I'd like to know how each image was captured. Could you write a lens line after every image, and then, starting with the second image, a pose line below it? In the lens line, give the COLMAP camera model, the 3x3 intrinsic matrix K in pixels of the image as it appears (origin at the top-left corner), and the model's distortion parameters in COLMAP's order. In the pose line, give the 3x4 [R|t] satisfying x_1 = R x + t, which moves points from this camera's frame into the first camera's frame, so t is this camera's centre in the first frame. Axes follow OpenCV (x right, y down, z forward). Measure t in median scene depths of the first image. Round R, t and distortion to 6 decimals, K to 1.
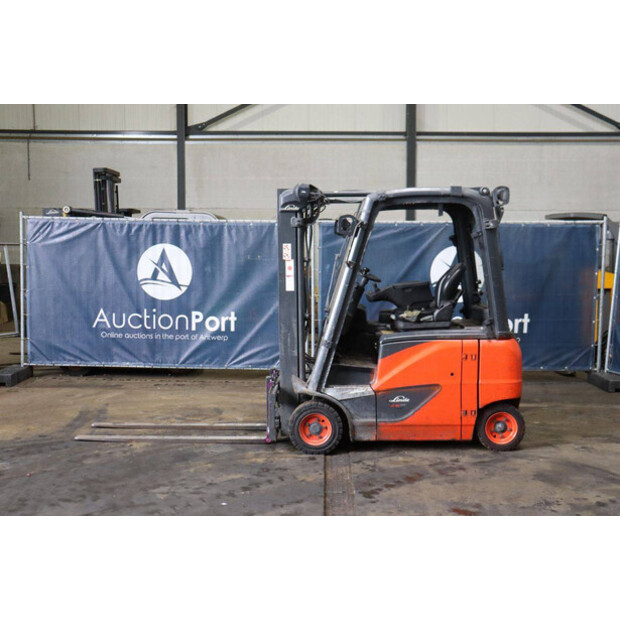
lens RADIAL K [[718.6, 0, 310.2], [0, 718.6, 294.1], [0, 0, 1]] dist [-0.009484, 0.000000]
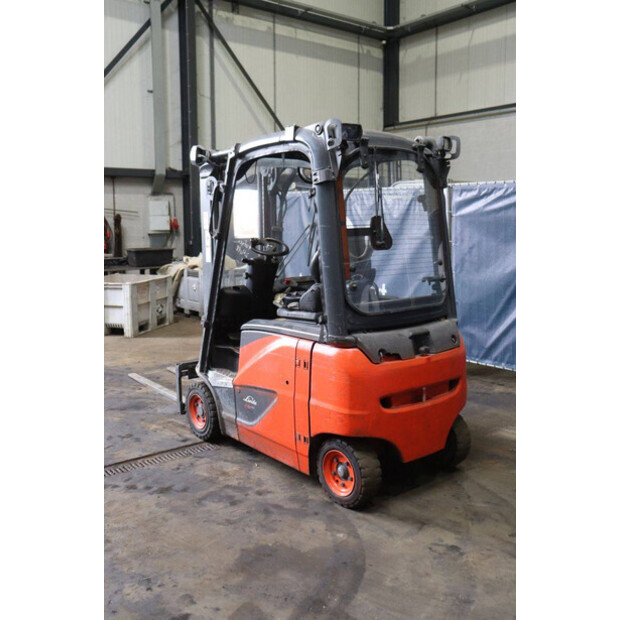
lens RADIAL K [[602.1, 0, 302.3], [0, 602.1, 311.4], [0, 0, 1]] dist [-0.066259, 0.000000]
pose [[0.631300, 0.106118, -0.768245, 0.662344], [-0.039750, 0.993720, 0.104598, -0.027949], [0.774520, -0.035495, 0.631553, 0.599757]]
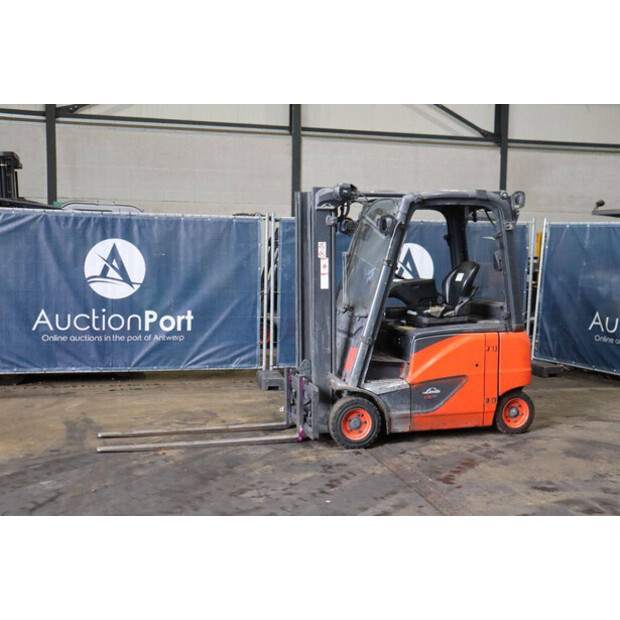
lens RADIAL K [[744.2, 0, 311.3], [0, 744.2, 293.2], [0, 0, 1]] dist [0.003430, 0.000000]
pose [[0.959700, -0.010700, 0.280821, -0.340531], [0.008909, 0.999931, 0.007652, -0.006516], [-0.280884, -0.004842, 0.959730, 0.003057]]
